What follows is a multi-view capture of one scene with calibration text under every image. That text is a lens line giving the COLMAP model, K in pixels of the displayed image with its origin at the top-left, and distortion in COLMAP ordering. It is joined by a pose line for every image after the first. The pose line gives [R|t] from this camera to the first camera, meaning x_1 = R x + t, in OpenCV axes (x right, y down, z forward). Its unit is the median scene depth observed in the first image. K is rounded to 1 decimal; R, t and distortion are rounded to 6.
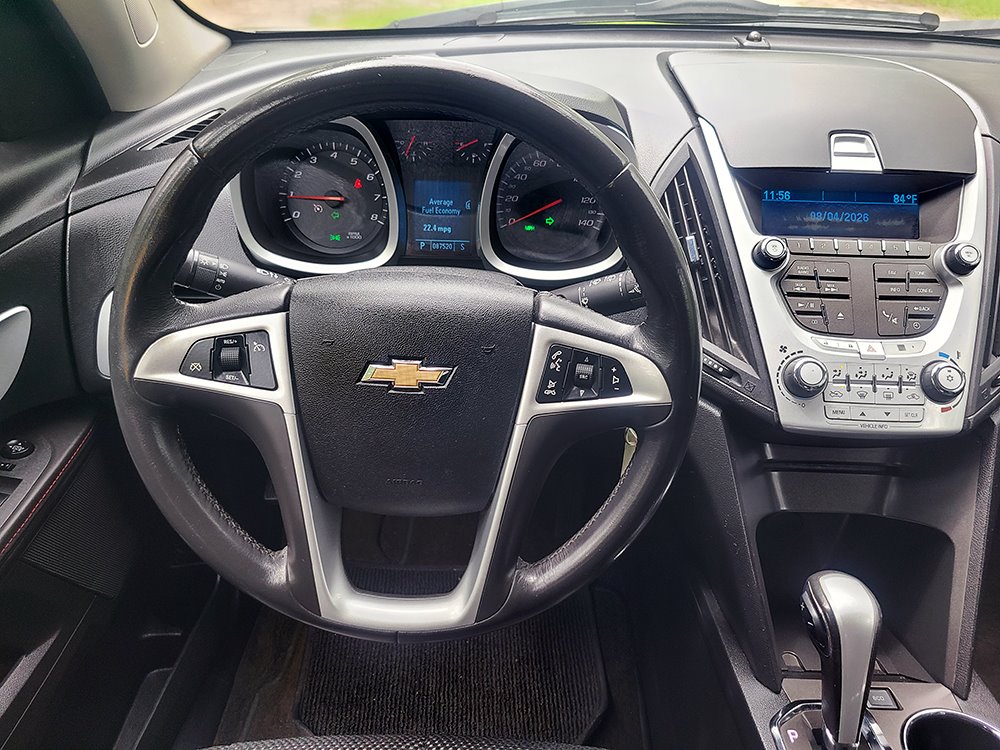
lens RADIAL K [[758.0, 0, 500.0], [0, 758.0, 375.0], [0, 0, 1]] dist [0.025447, -0.009933]
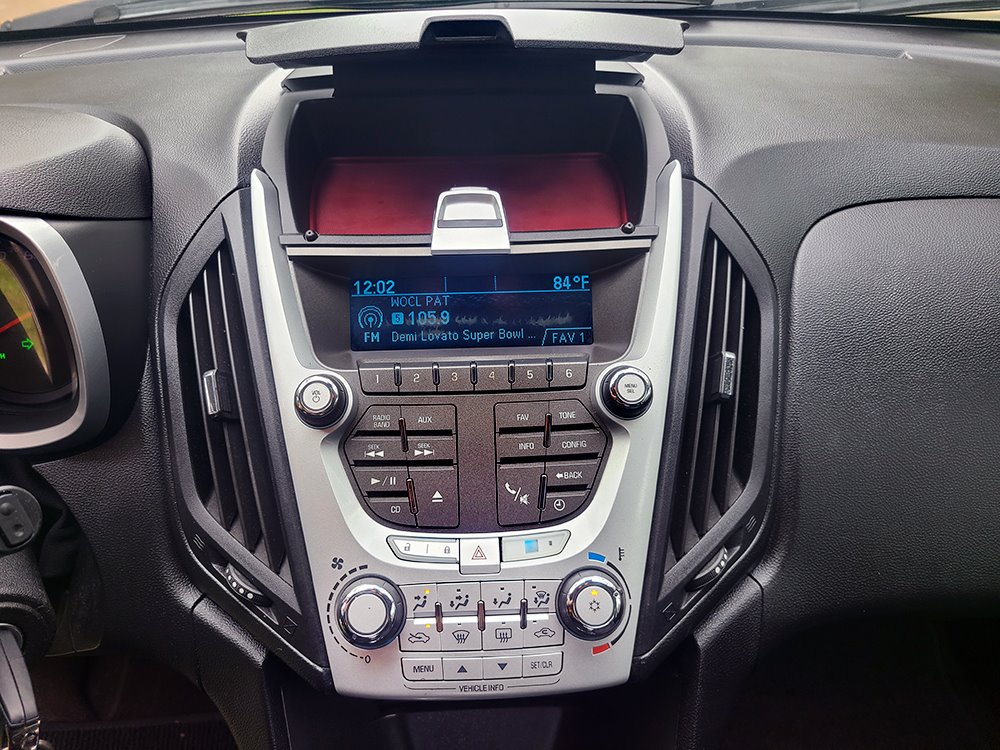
lens RADIAL K [[756.0, 0, 491.9], [0, 756.0, 359.6], [0, 0, 1]] dist [0.025705, -0.001090]
pose [[0.997739, -0.059508, 0.031246, 0.474624], [0.059054, 0.998138, 0.015253, -0.193250], [-0.032095, -0.013373, 0.999395, 0.384656]]
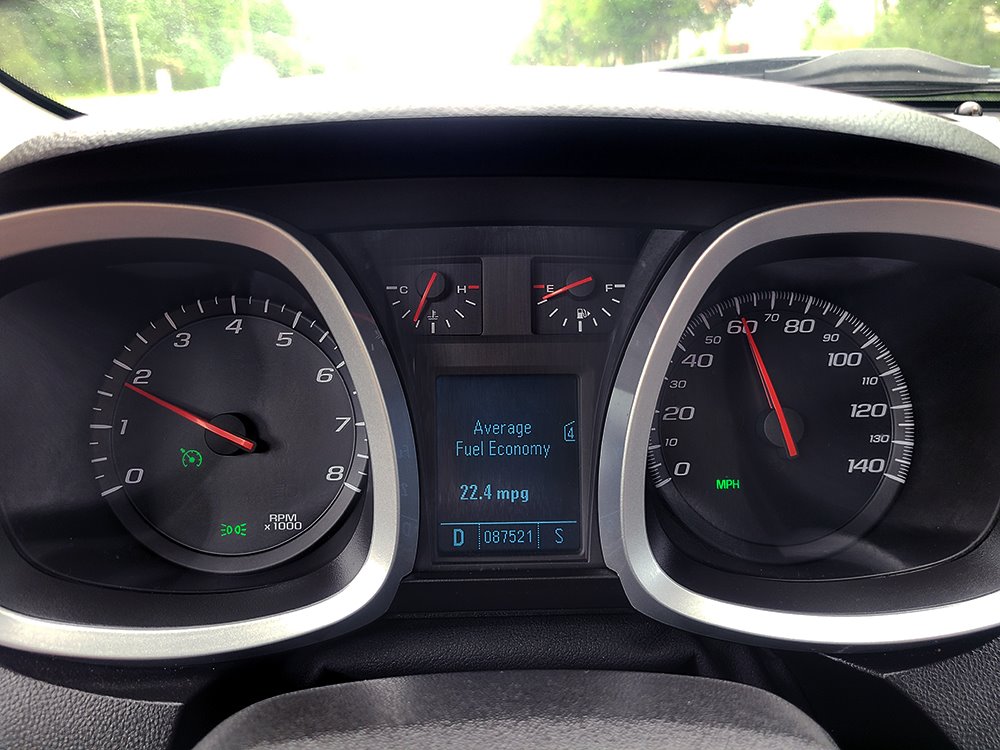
lens RADIAL K [[758.0, 0, 500.0], [0, 758.0, 375.0], [0, 0, 1]] dist [0.025447, -0.009933]
pose [[0.999132, -0.037683, 0.017751, -0.093261], [0.040403, 0.980381, -0.192927, -0.195374], [-0.010133, 0.193477, 0.981053, 0.658976]]
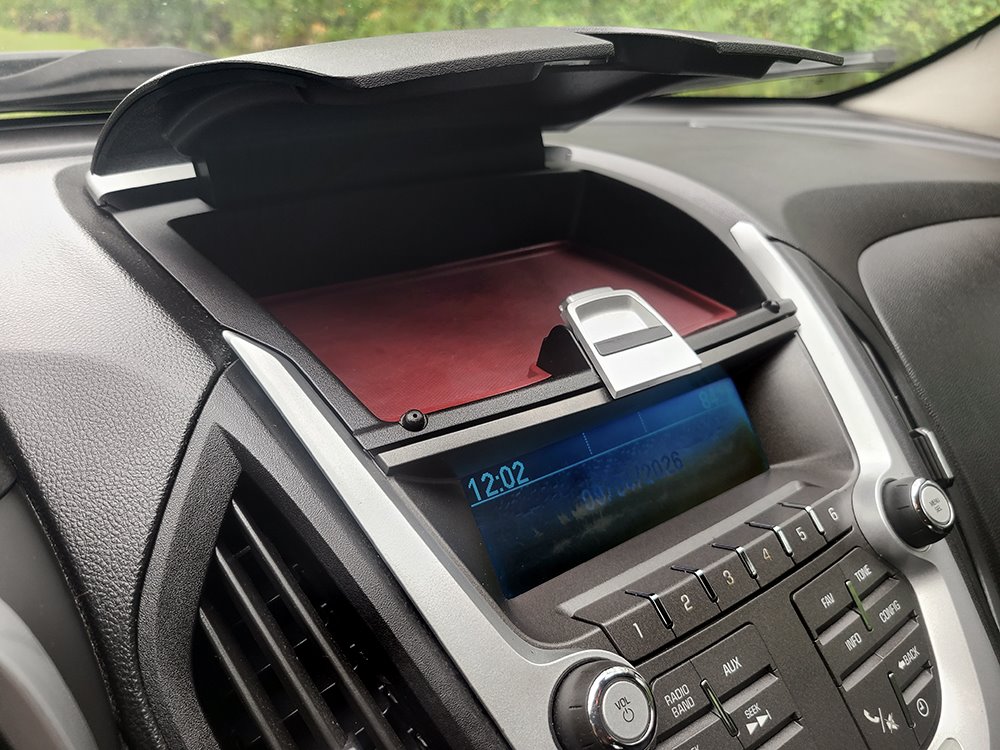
lens RADIAL K [[768.1, 0, 500.2], [0, 768.1, 374.2], [0, 0, 1]] dist [0.027895, -0.014062]
pose [[0.790554, -0.272290, 0.548527, 0.183025], [0.340360, 0.939991, -0.023925, -0.298523], [-0.509096, 0.205610, 0.835790, 0.722964]]
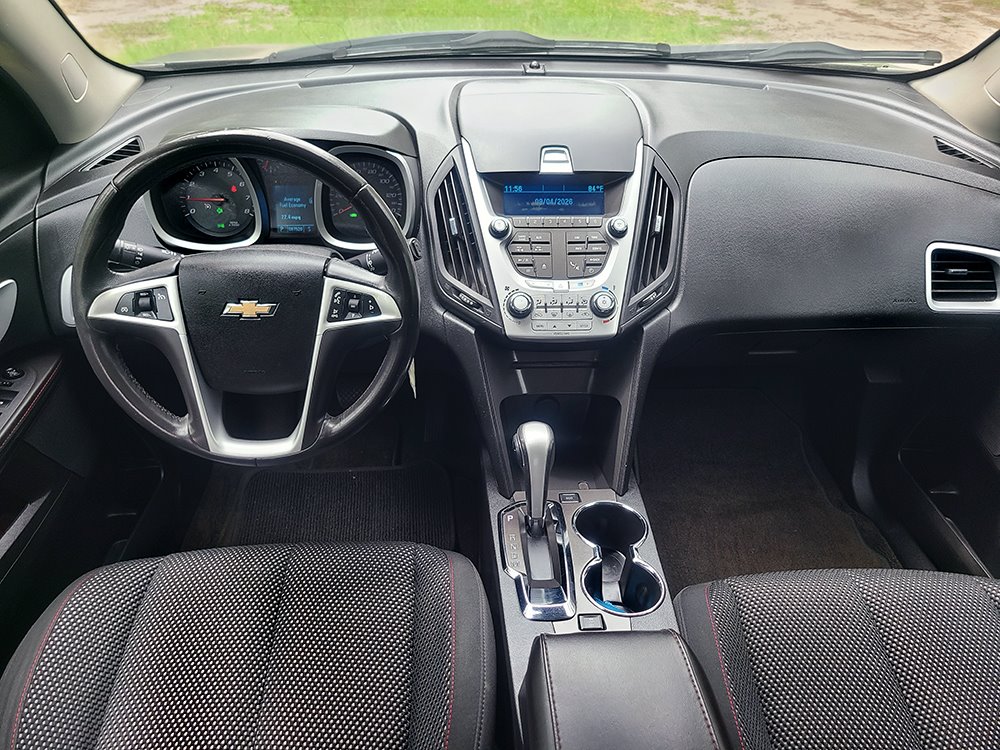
lens RADIAL K [[748.6, 0, 506.6], [0, 748.6, 372.8], [0, 0, 1]] dist [0.030167, -0.008485]
pose [[0.997316, -0.046383, 0.056644, 0.267421], [0.043644, 0.997861, 0.048672, 0.064710], [-0.058780, -0.046069, 0.997207, -0.564912]]
